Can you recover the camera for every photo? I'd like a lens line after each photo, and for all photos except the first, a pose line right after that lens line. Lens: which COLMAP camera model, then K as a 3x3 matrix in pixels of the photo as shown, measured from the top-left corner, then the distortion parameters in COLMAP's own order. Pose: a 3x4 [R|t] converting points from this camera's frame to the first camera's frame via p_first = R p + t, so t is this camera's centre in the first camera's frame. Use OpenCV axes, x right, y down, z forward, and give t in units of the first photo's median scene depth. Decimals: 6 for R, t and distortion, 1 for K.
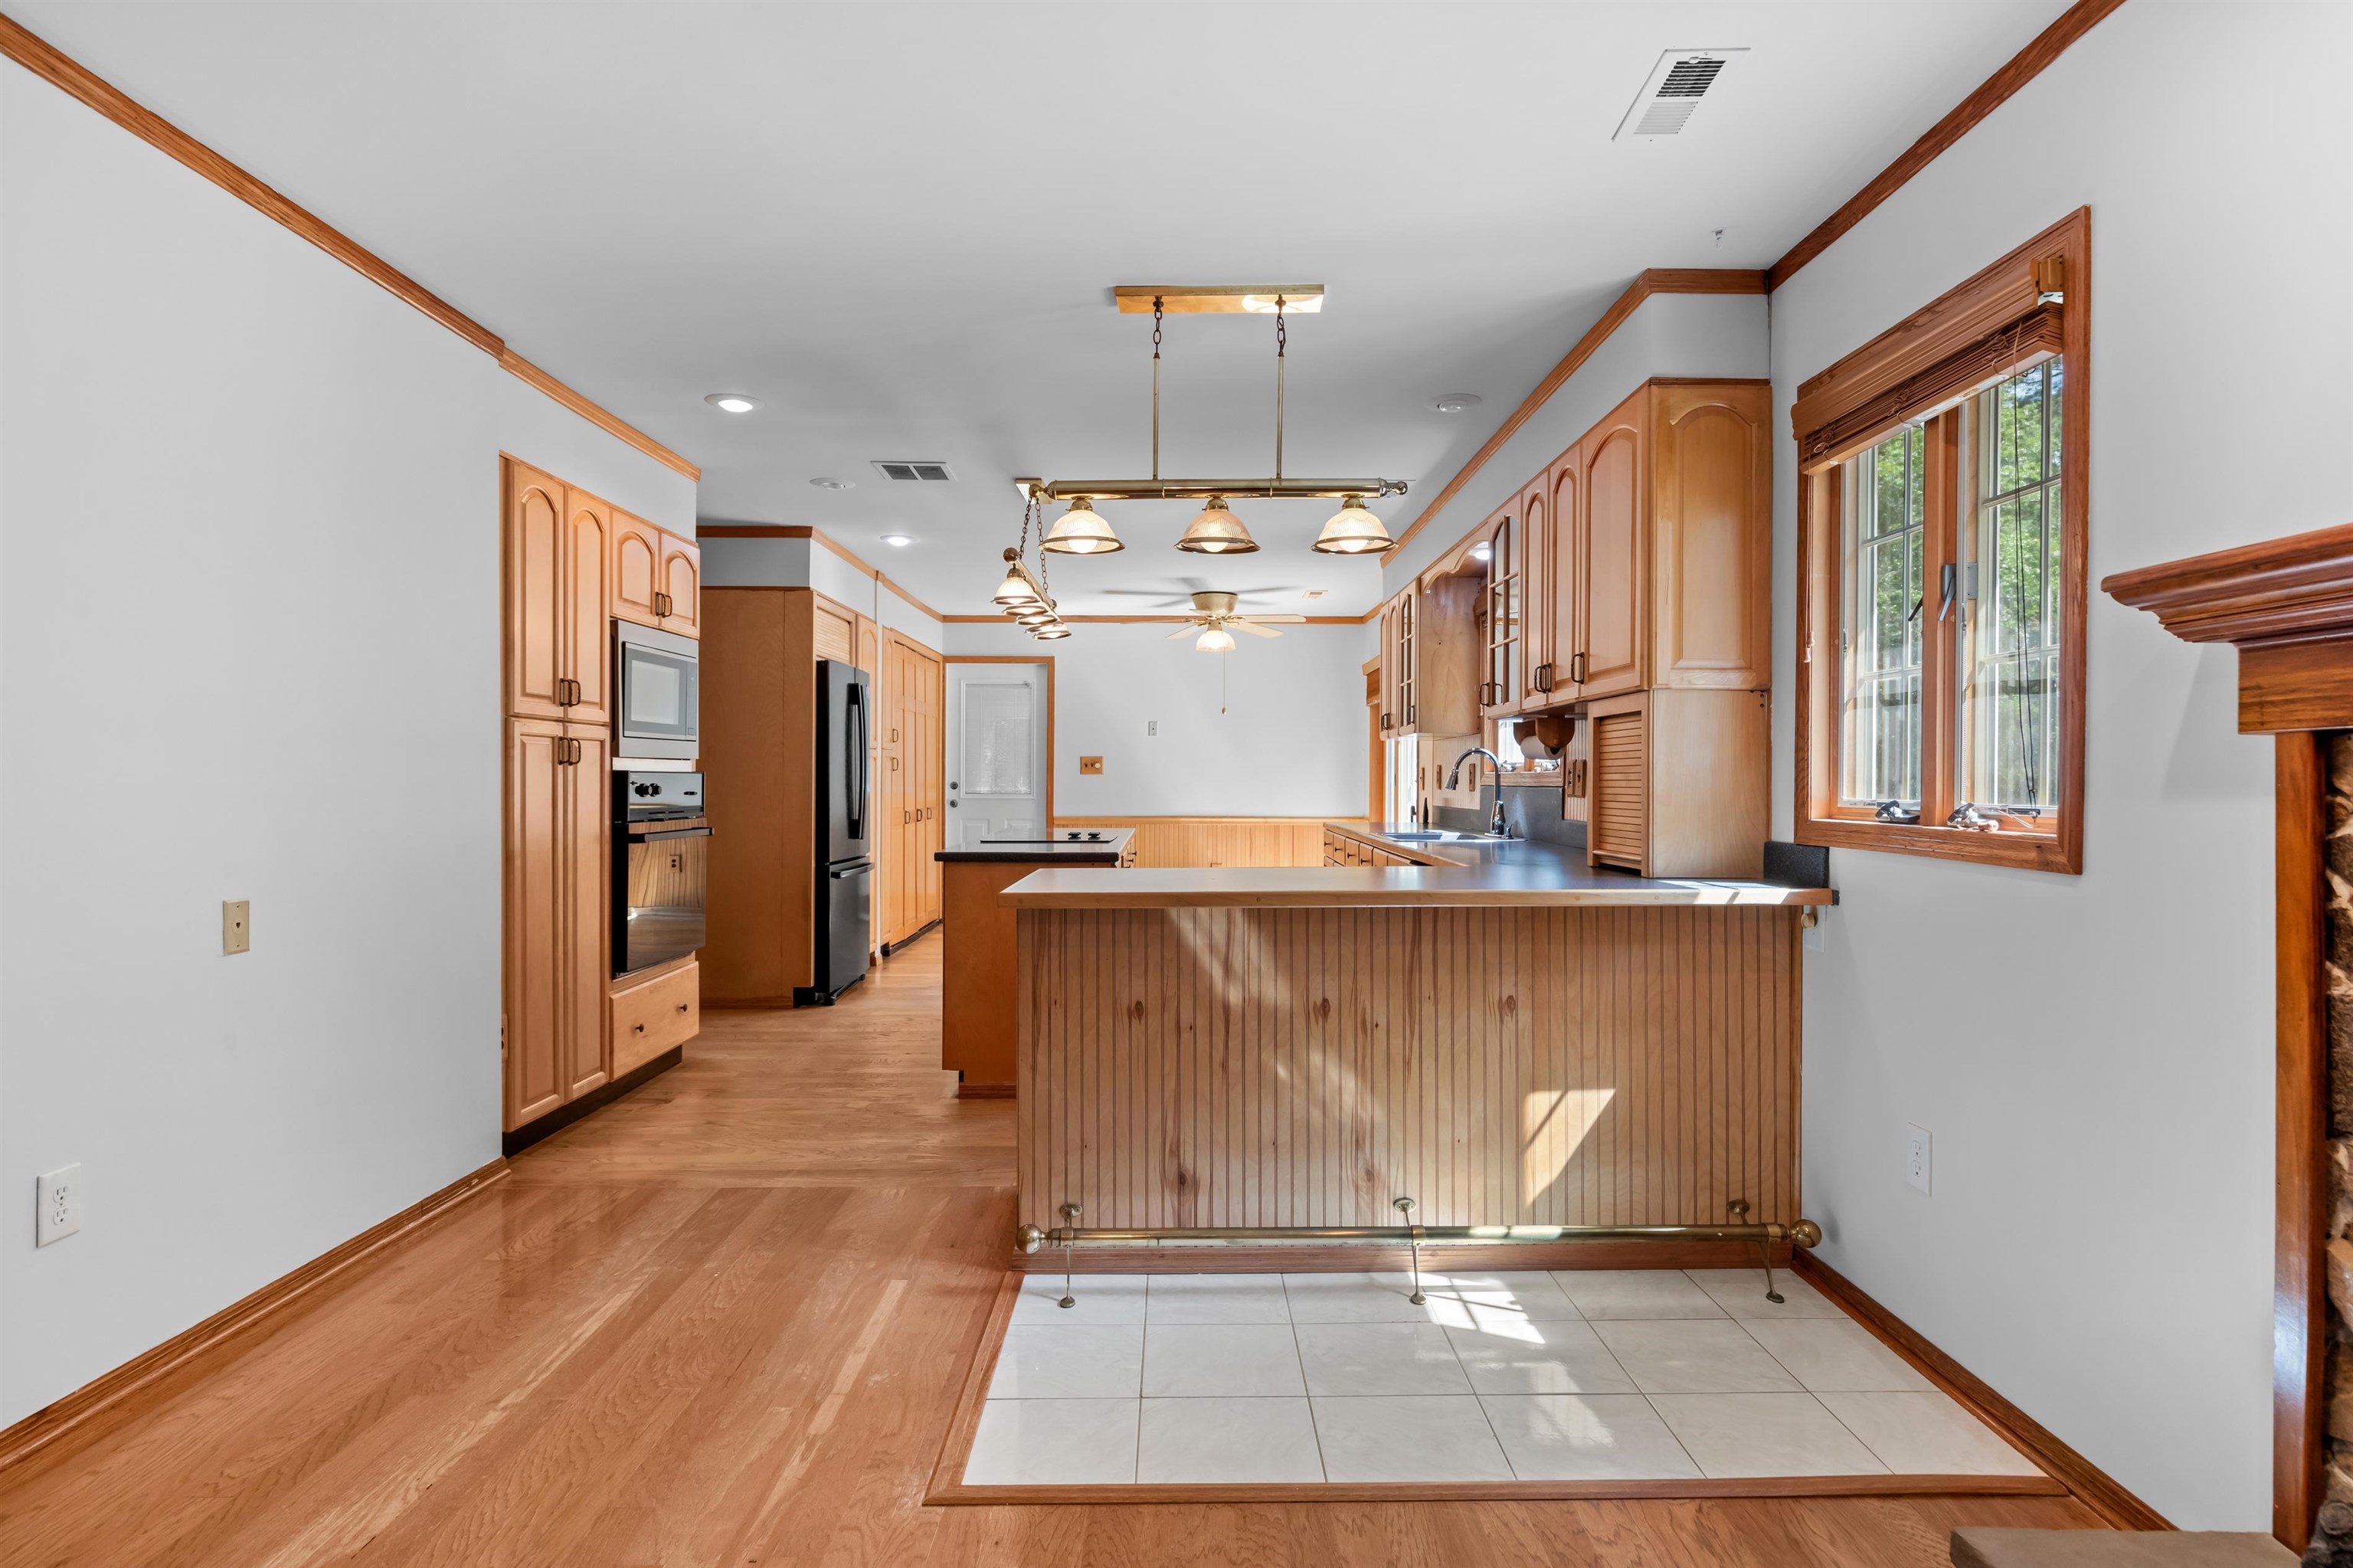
lens RADIAL K [[1228.3, 0, 1177.7], [0, 1228.3, 788.6], [0, 0, 1]] dist [-0.005107, 0.000750]
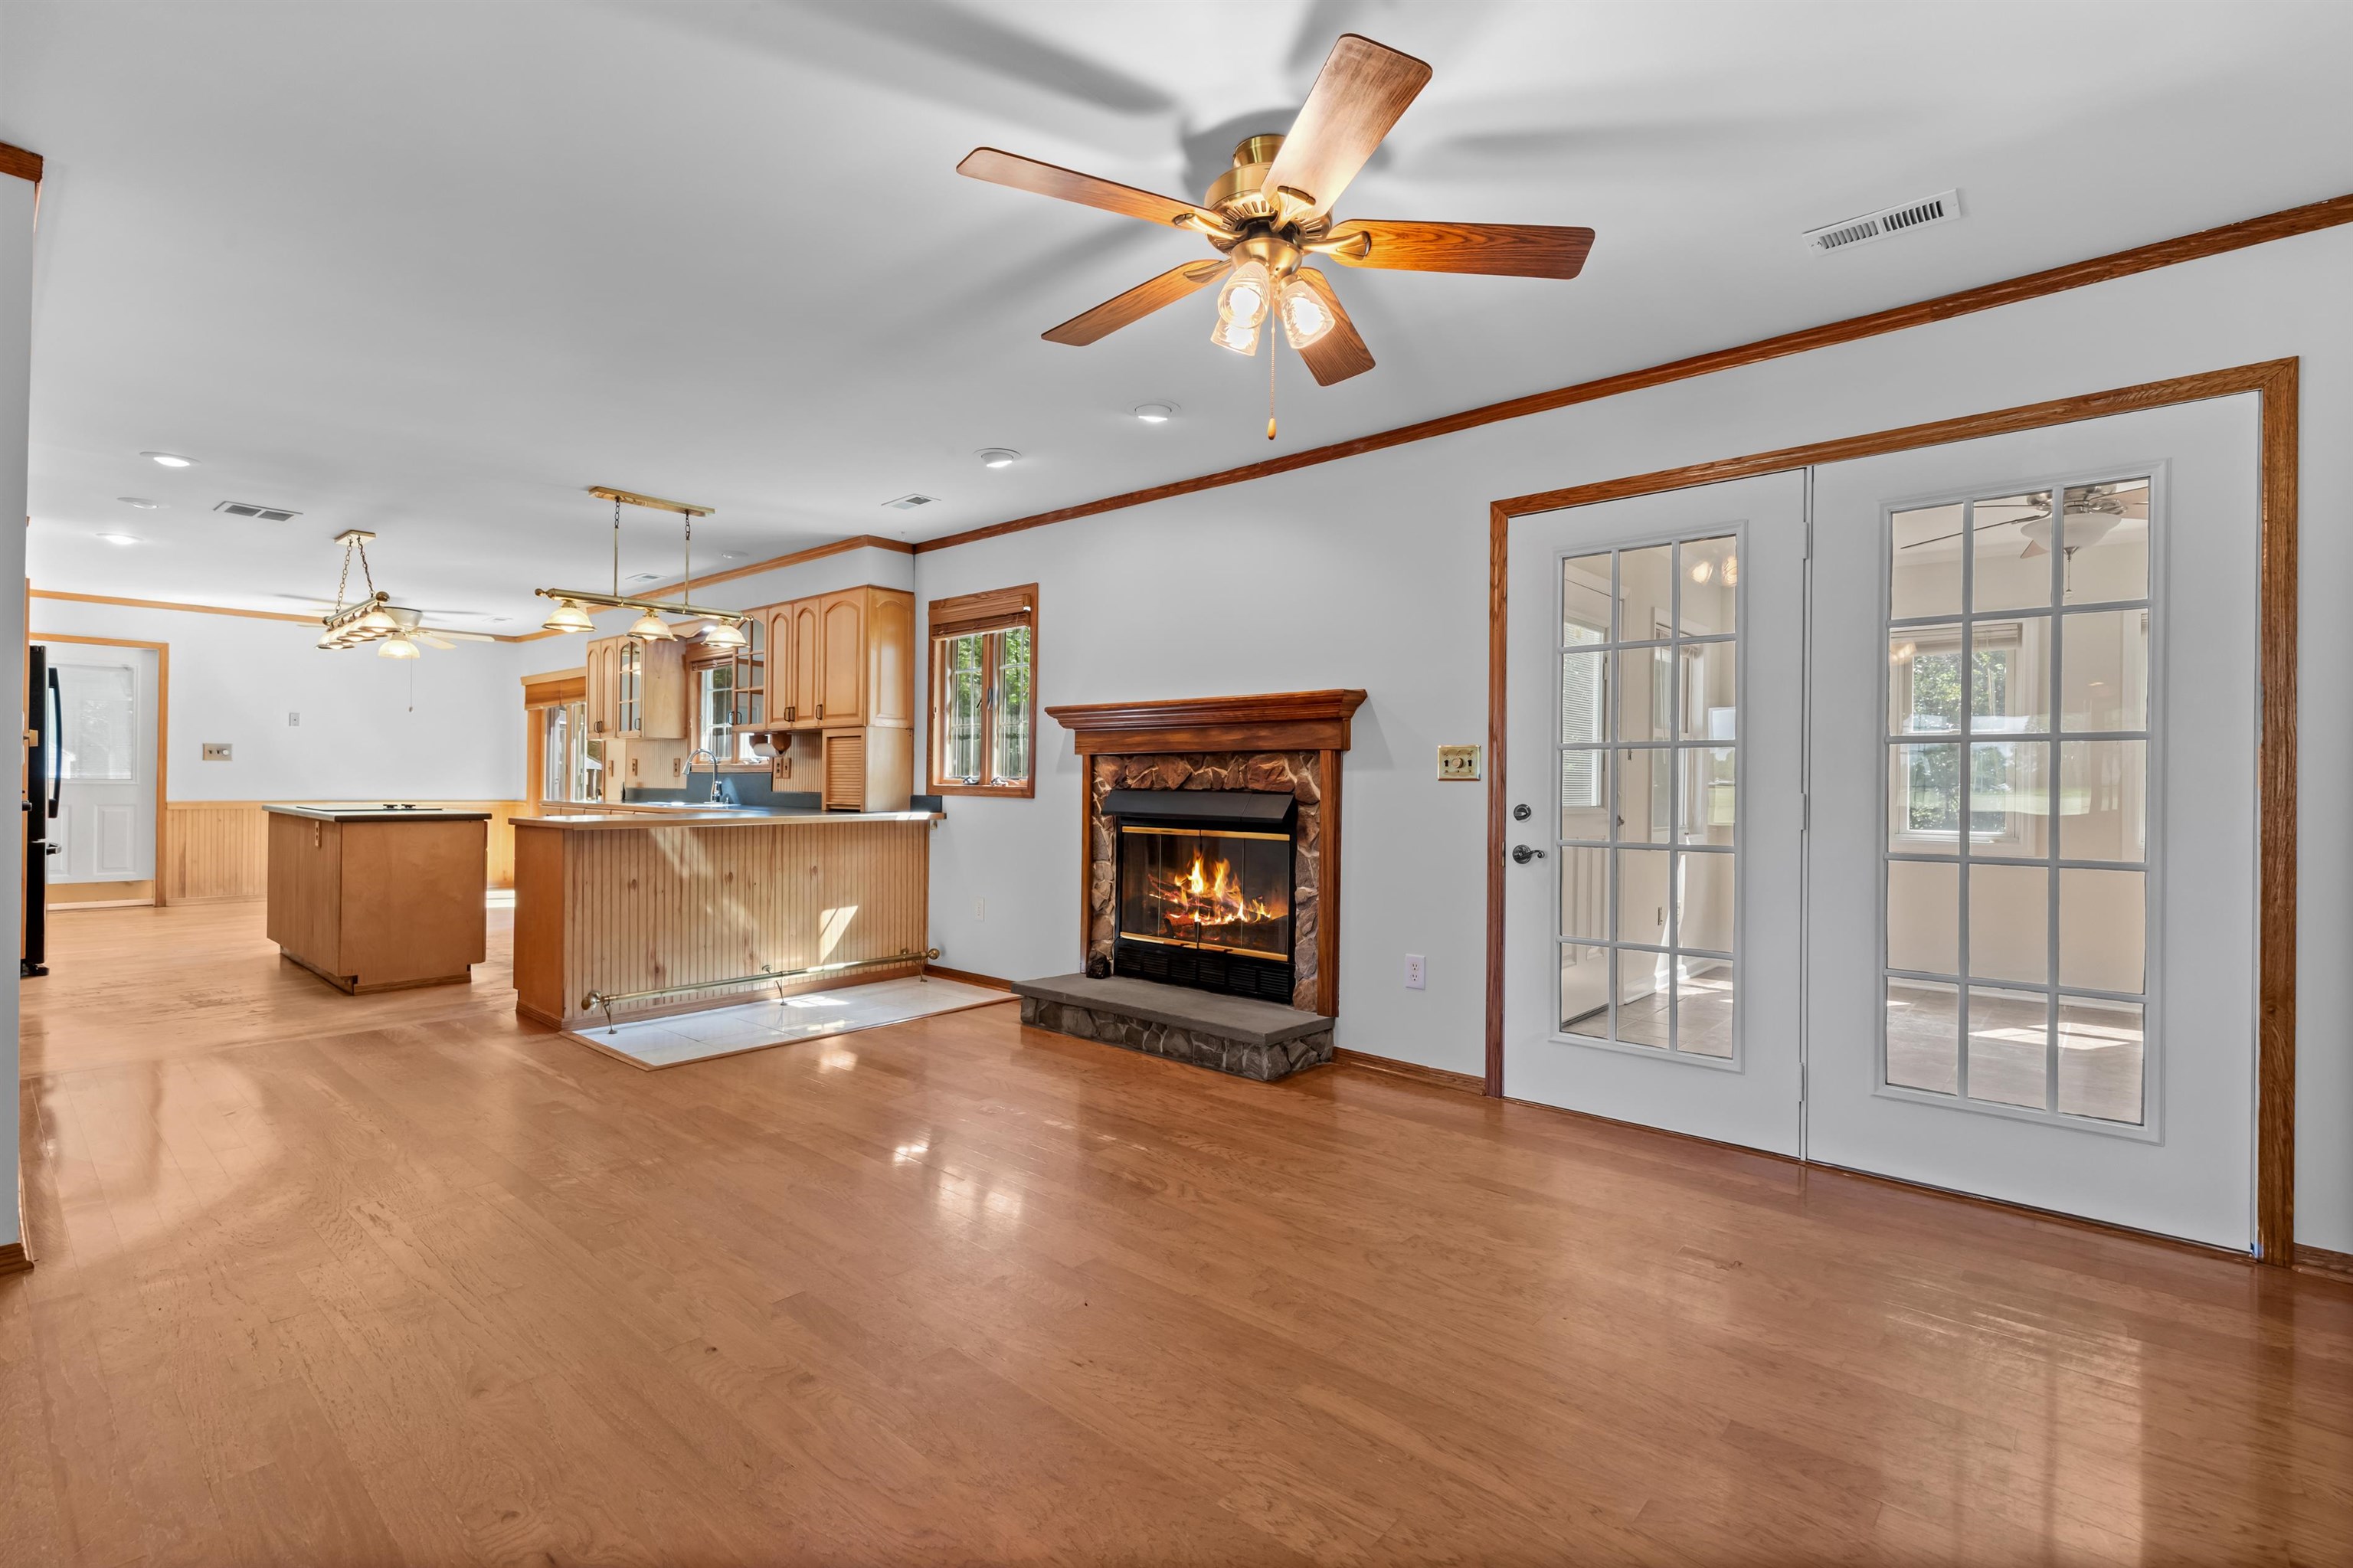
lens RADIAL K [[1066.4, 0, 1179.4], [0, 1066.4, 782.1], [0, 0, 1]] dist [0.008736, -0.000870]
pose [[0.671249, 0.005248, 0.741213, -0.692403], [-0.003643, 0.999986, -0.003781, 0.026083], [-0.741223, -0.000163, 0.671259, -0.737786]]
